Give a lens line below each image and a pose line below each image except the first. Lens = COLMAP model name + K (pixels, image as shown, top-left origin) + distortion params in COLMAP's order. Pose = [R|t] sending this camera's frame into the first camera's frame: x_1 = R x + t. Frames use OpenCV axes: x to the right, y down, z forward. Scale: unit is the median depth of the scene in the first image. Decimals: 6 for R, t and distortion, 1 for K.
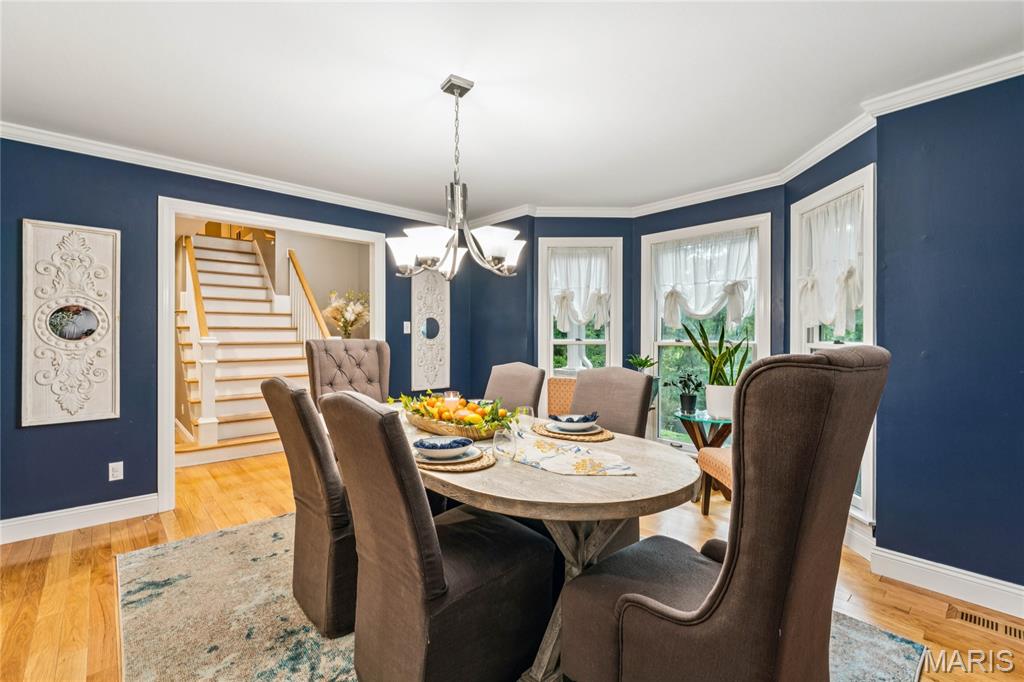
lens RADIAL K [[446.9, 0, 513.4], [0, 446.9, 342.3], [0, 0, 1]] dist [-0.003048, -0.000075]
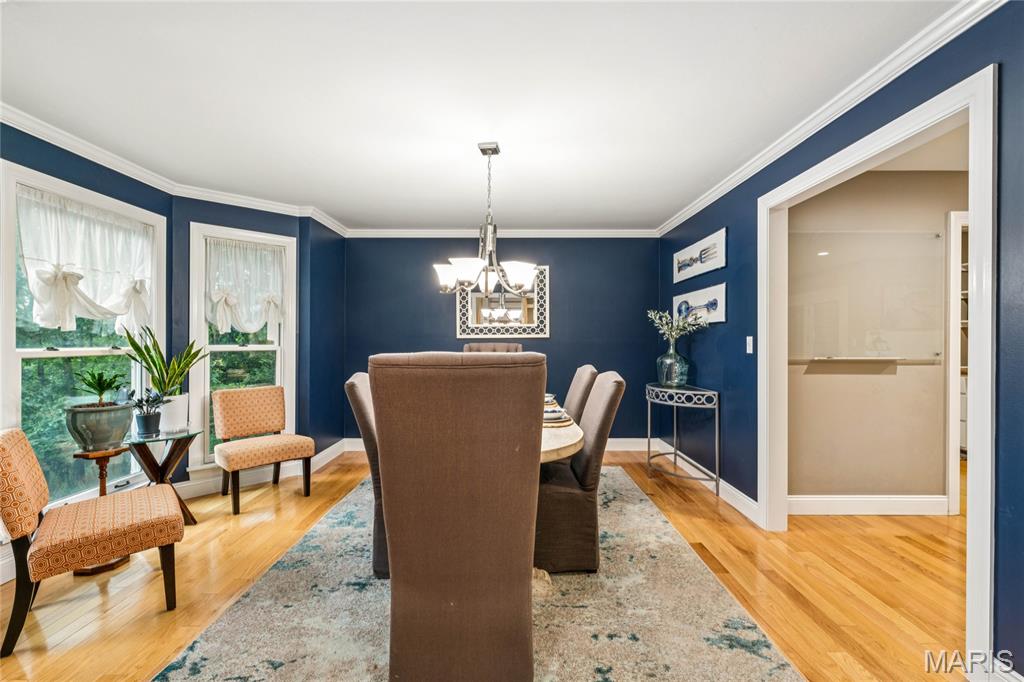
lens RADIAL K [[446.9, 0, 513.4], [0, 446.9, 342.3], [0, 0, 1]] dist [-0.003048, -0.000075]
pose [[-0.740314, 0.000135, 0.672261, -1.031618], [0.006844, 0.999950, 0.007336, -0.022740], [-0.672226, 0.010031, -0.740278, 1.864849]]
